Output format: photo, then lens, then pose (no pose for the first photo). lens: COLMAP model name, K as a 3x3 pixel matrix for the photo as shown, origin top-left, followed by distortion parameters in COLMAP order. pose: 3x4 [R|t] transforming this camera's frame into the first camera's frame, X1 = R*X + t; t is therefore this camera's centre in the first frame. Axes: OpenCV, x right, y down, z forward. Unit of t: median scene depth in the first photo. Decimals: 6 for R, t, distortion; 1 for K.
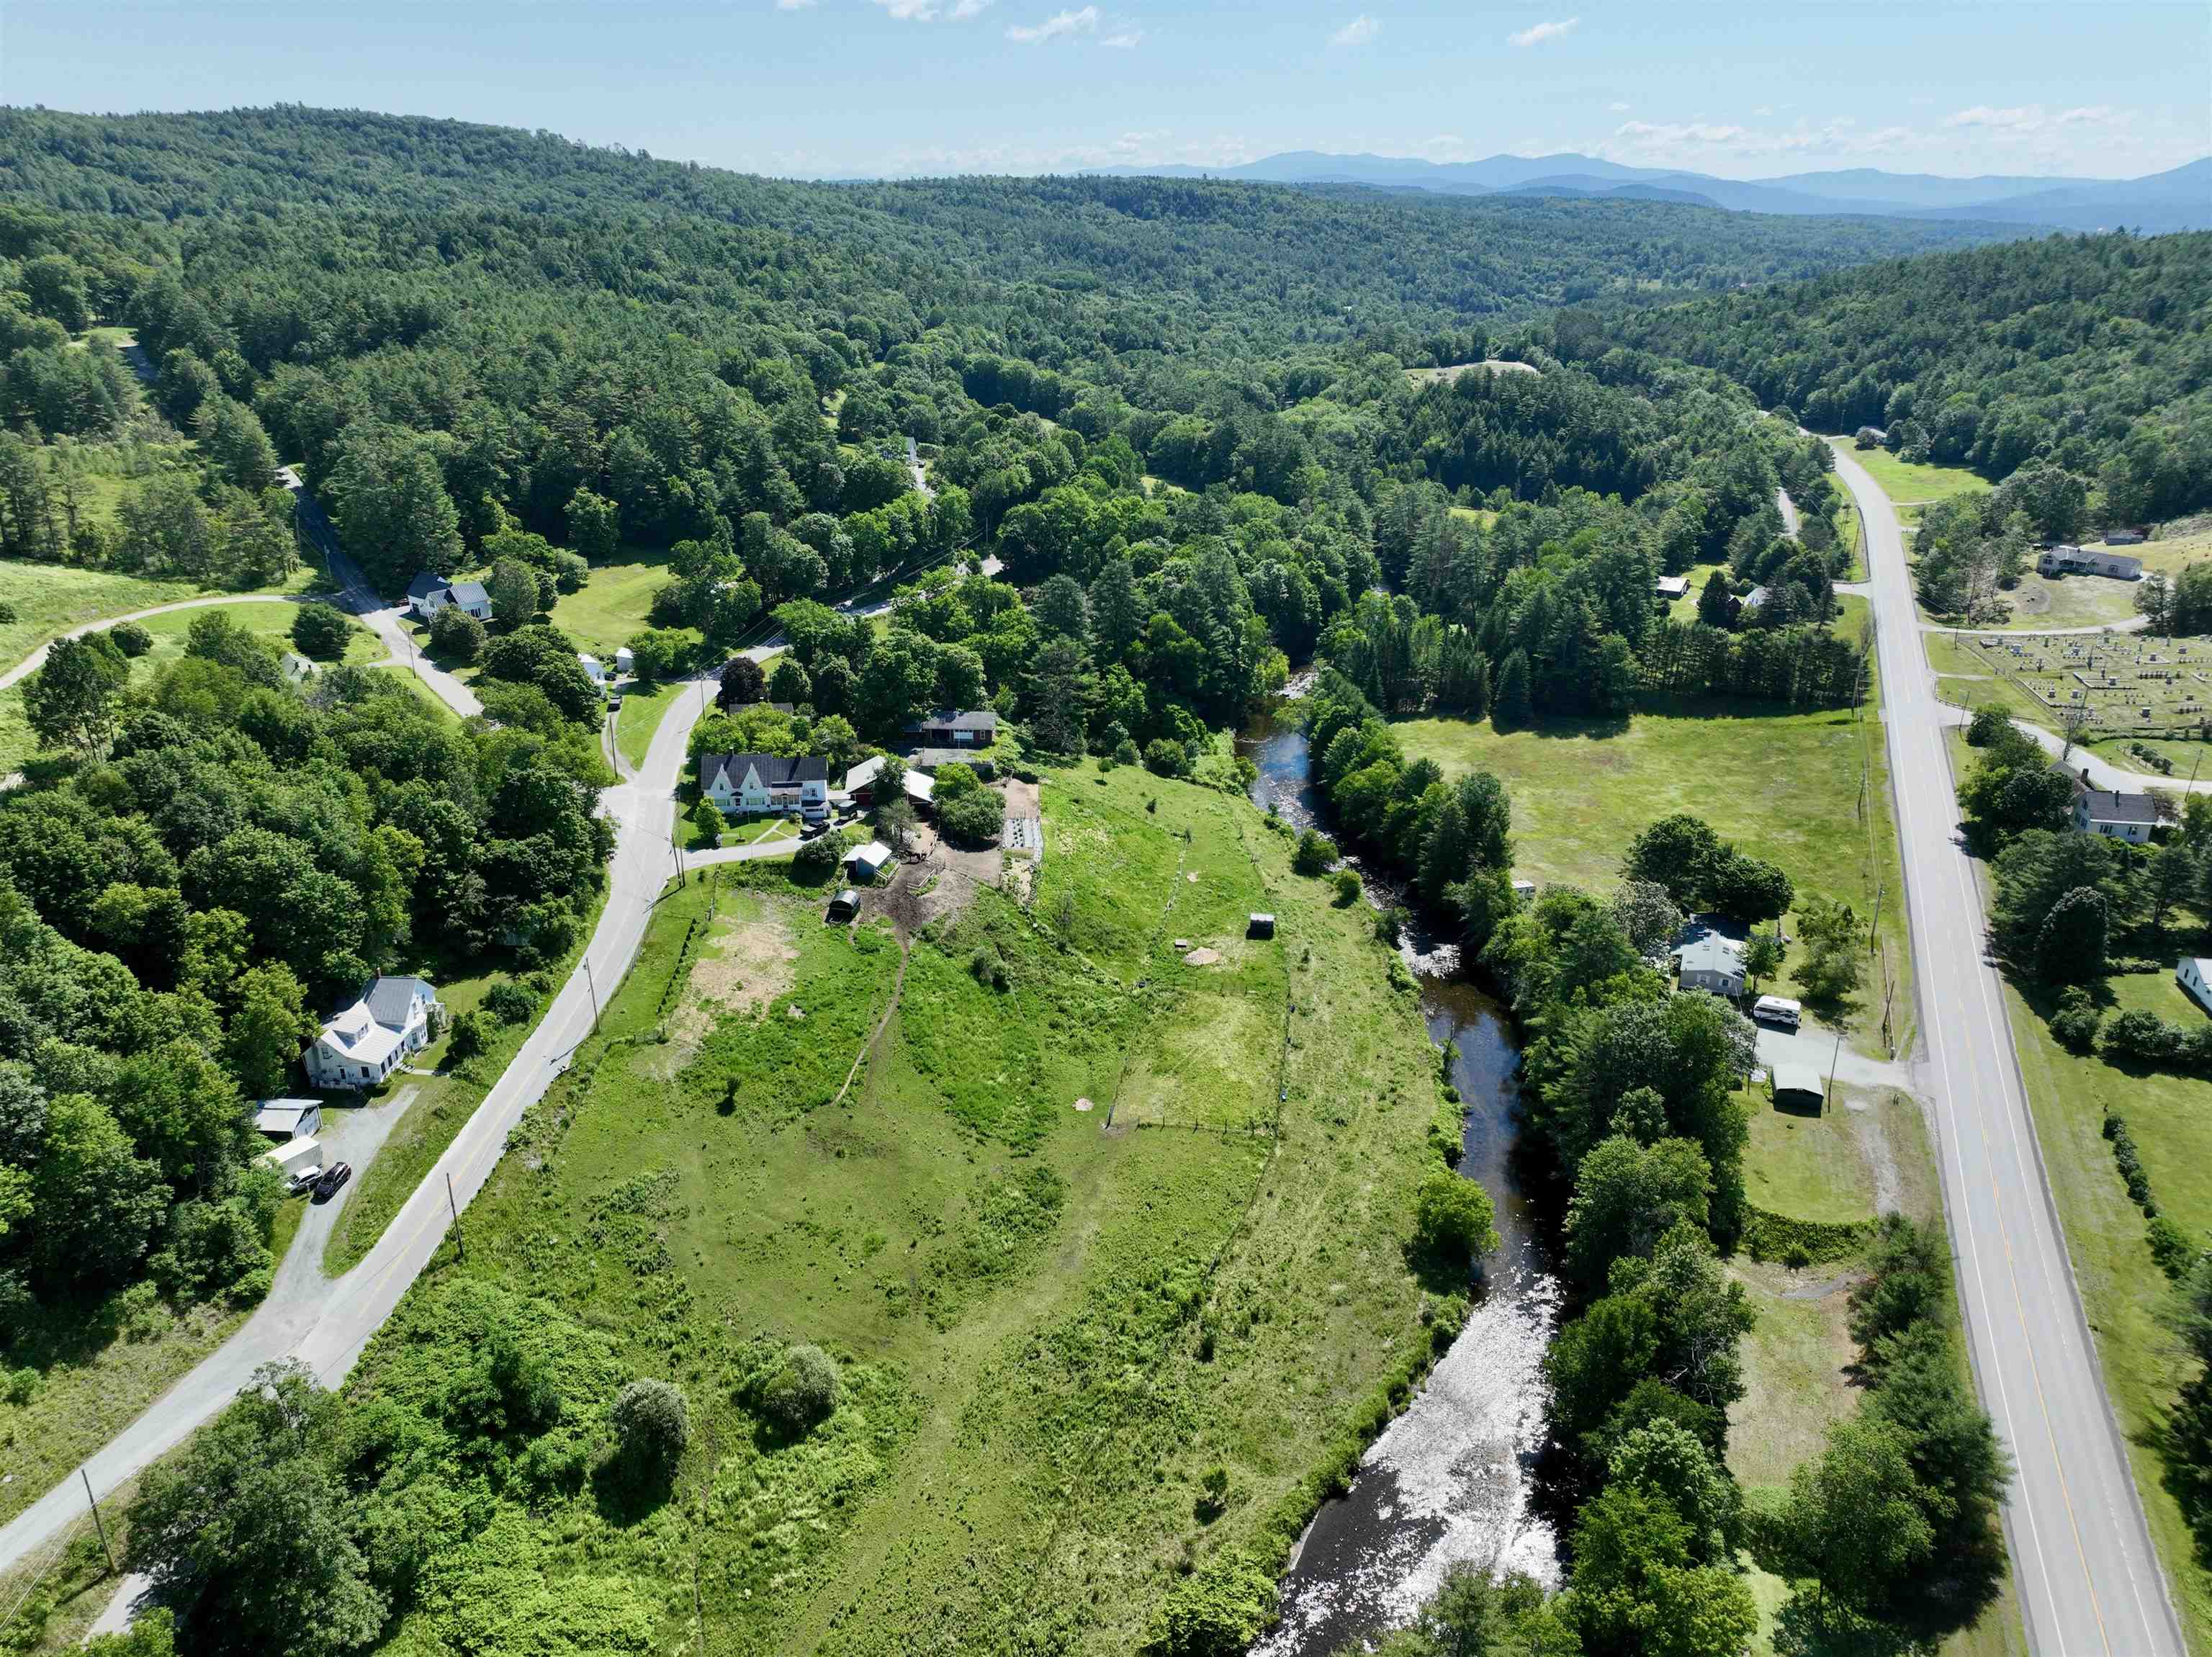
lens RADIAL K [[1551.3, 0, 1106.0], [0, 1551.3, 828.5], [0, 0, 1]] dist [-0.009060, 0.025018]
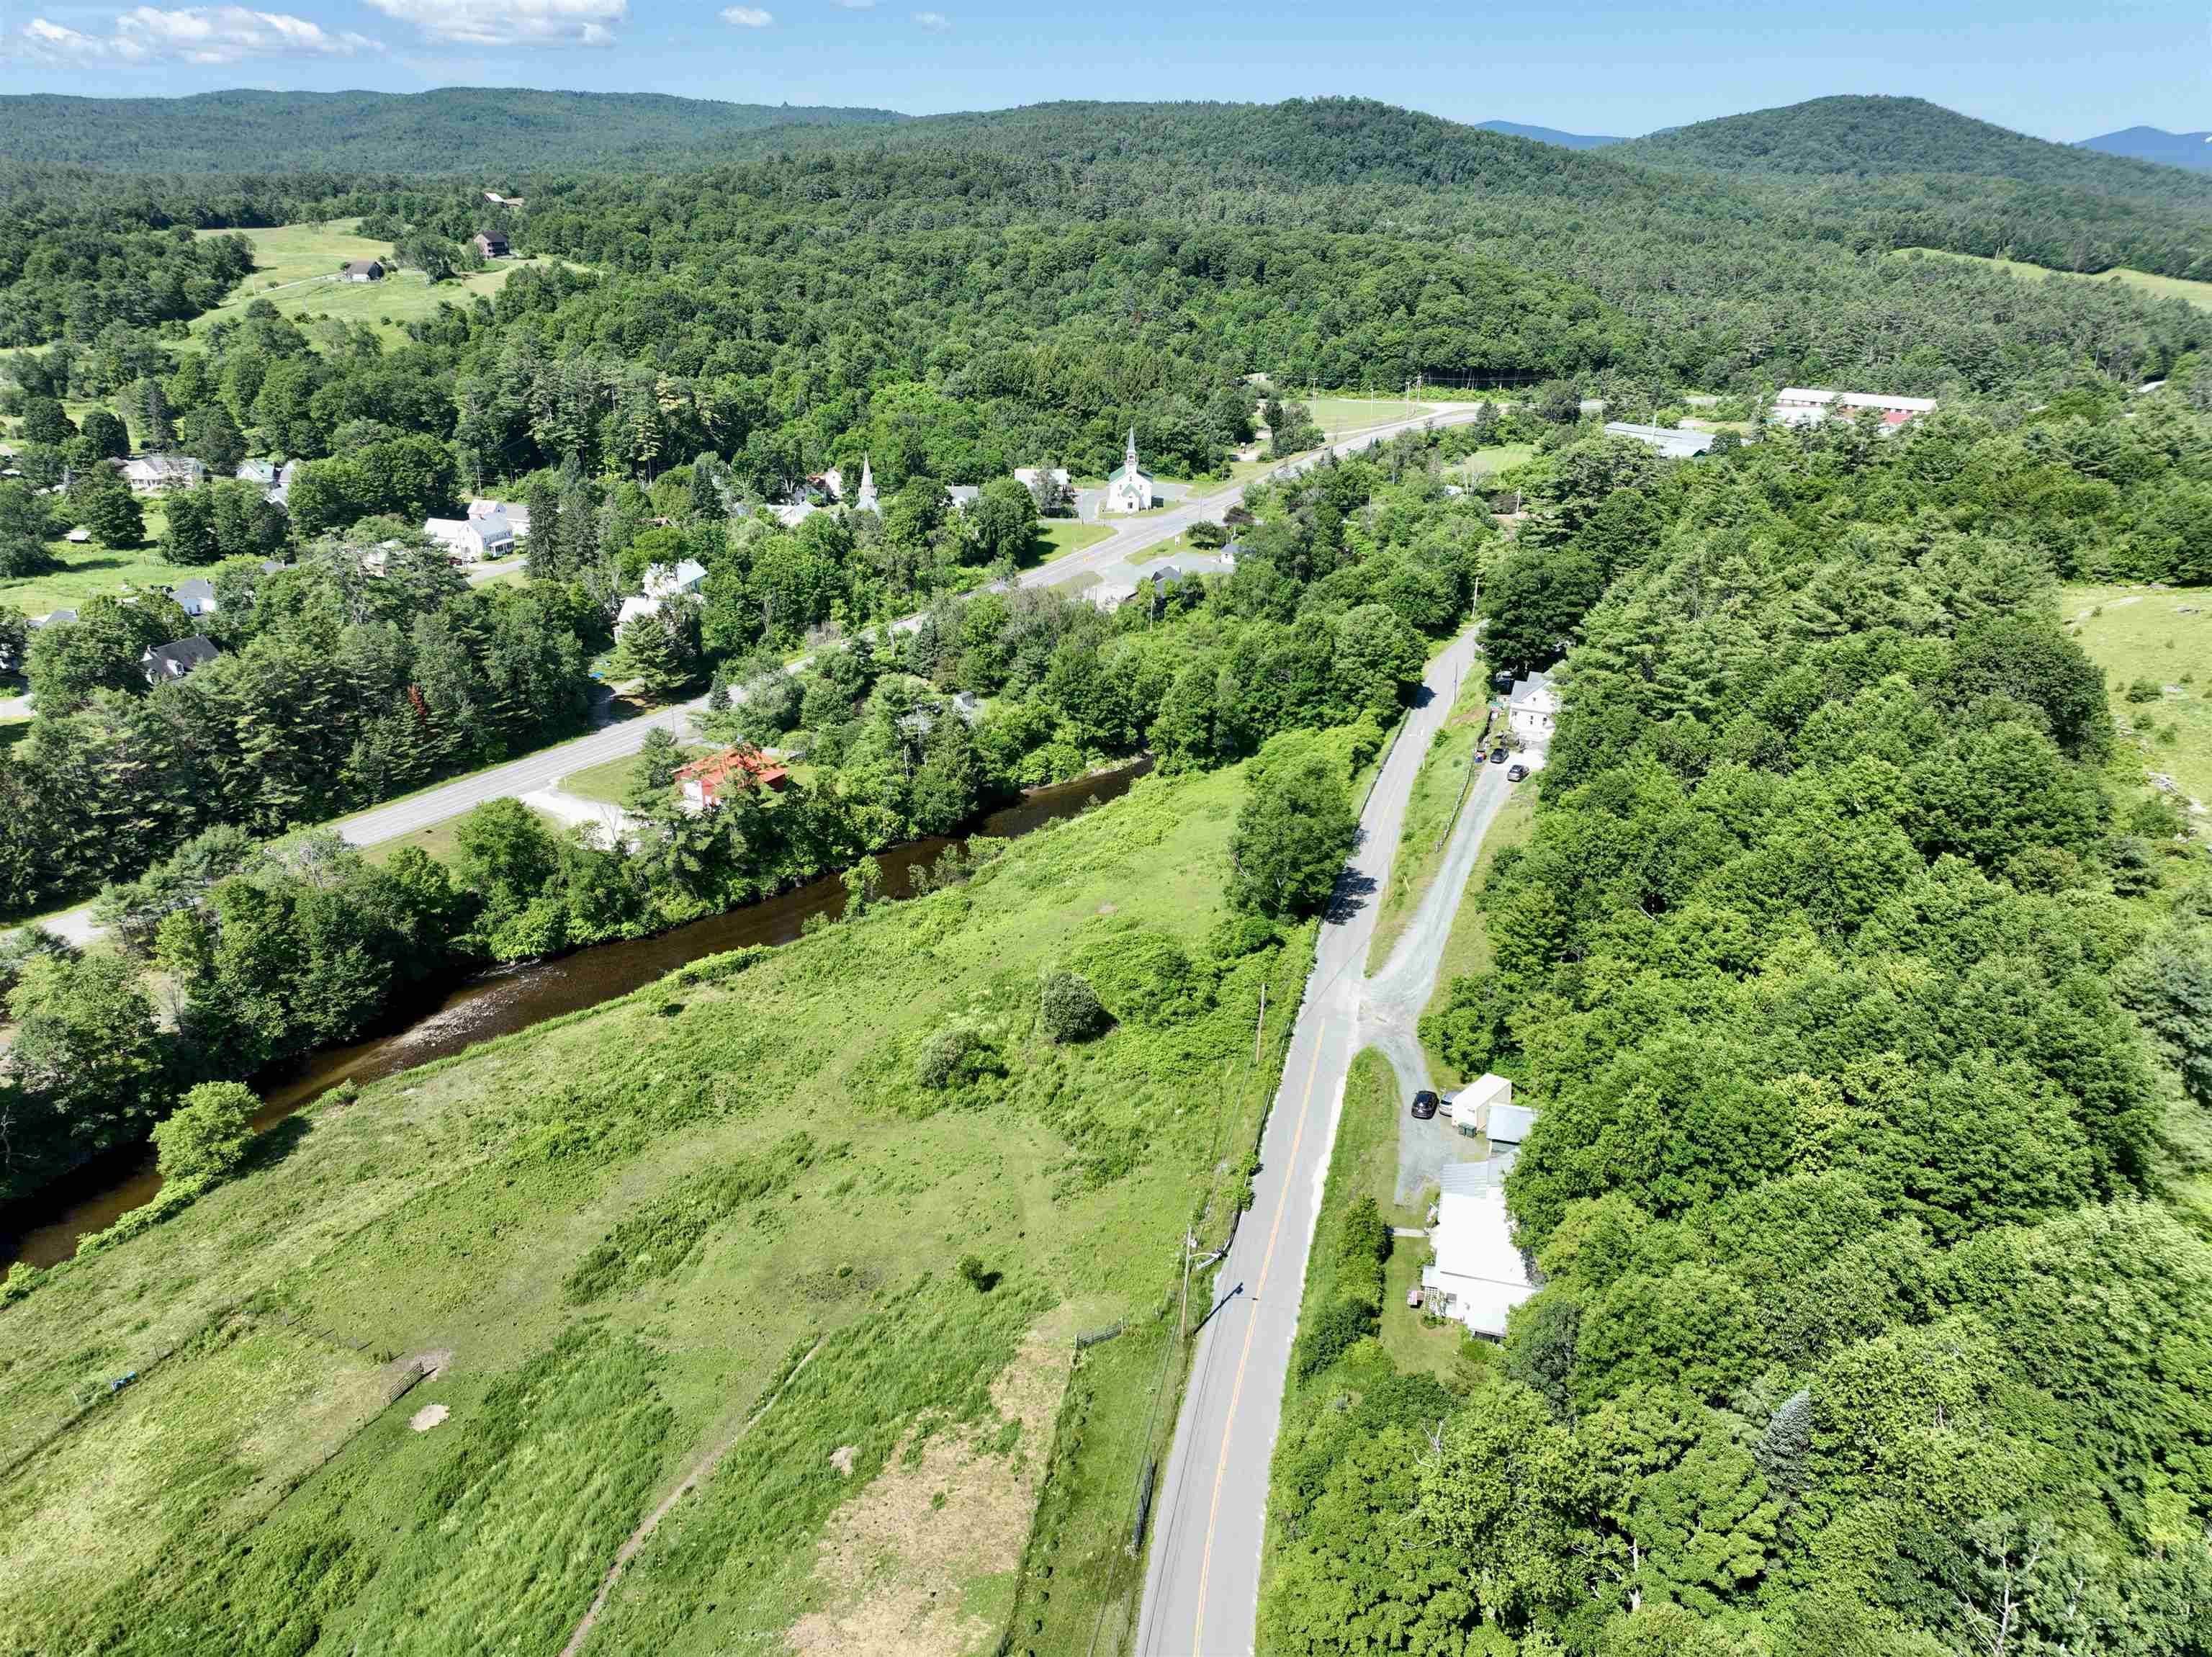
lens RADIAL K [[1551.3, 0, 1106.0], [0, 1551.3, 828.5], [0, 0, 1]] dist [-0.009060, 0.025018]
pose [[-0.979855, -0.091315, 0.177611, -0.298089], [0.059380, 0.715913, 0.695660, -0.327446], [-0.190678, 0.692192, -0.696069, 0.990570]]
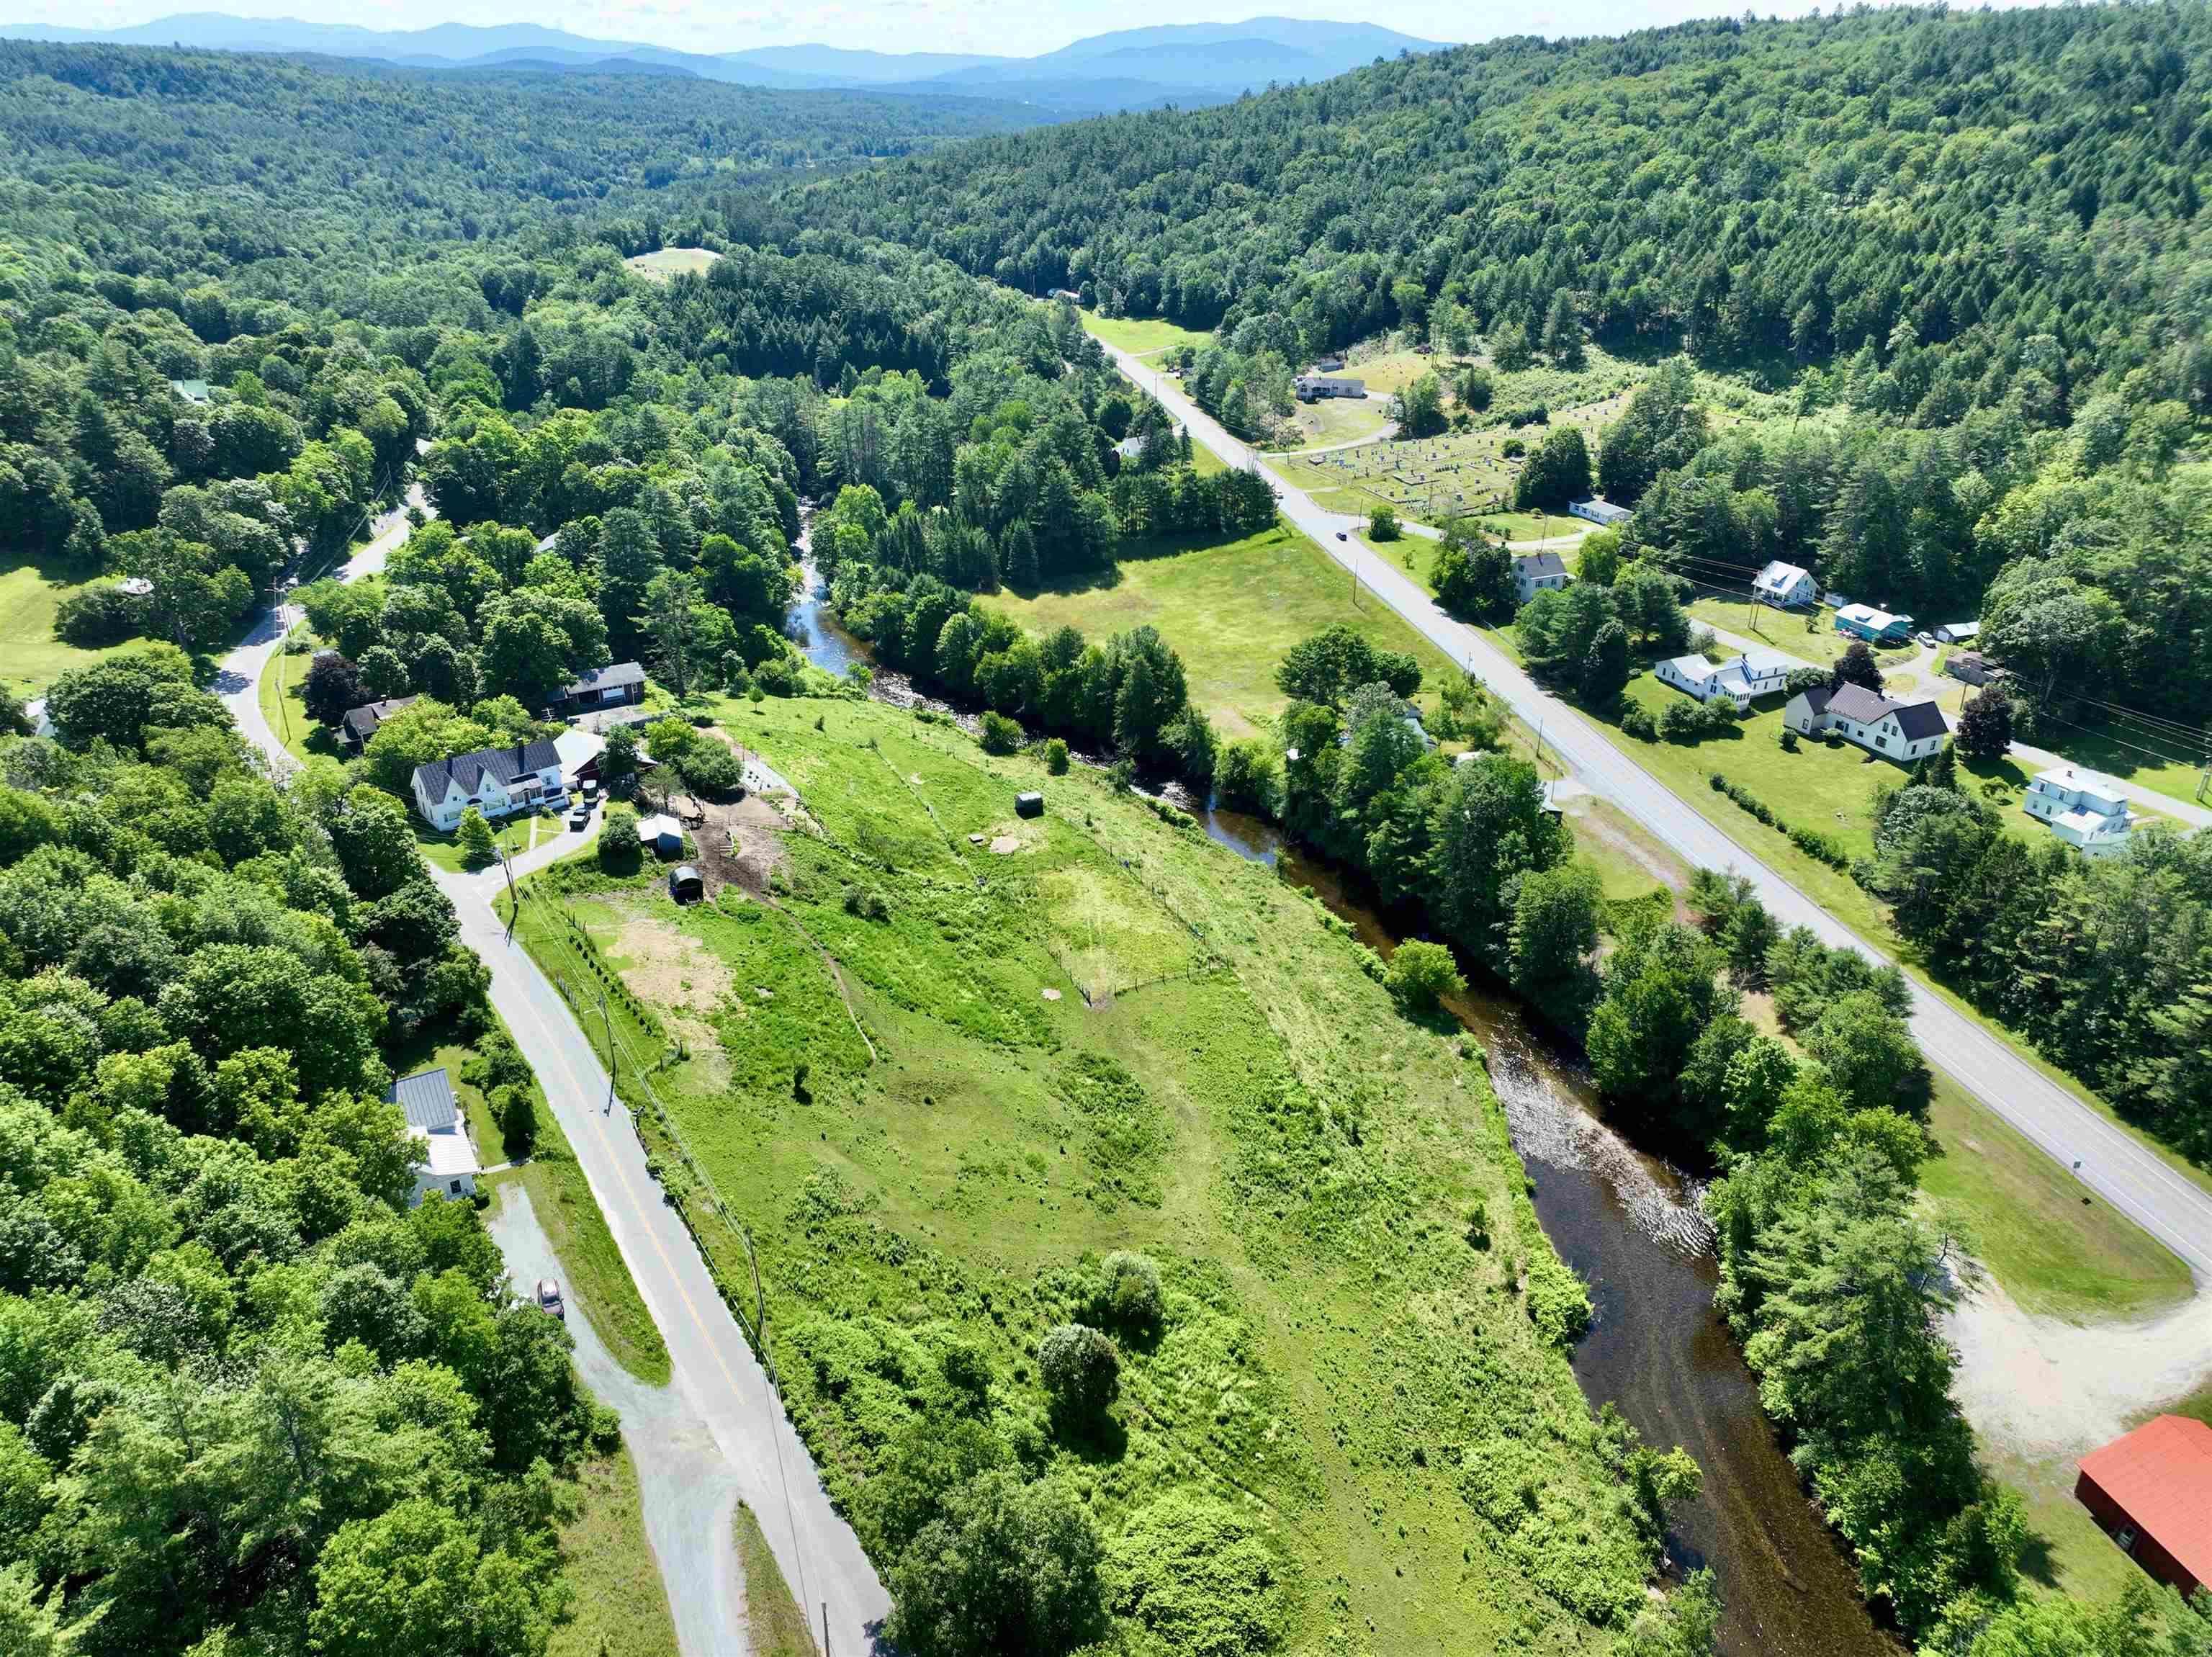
lens RADIAL K [[1551.3, 0, 1106.0], [0, 1551.3, 828.5], [0, 0, 1]] dist [-0.009060, 0.025018]
pose [[0.830176, -0.244111, 0.501216, -0.390065], [0.209585, 0.969747, 0.125163, -0.042487], [-0.516606, 0.001140, 0.856222, 0.073181]]
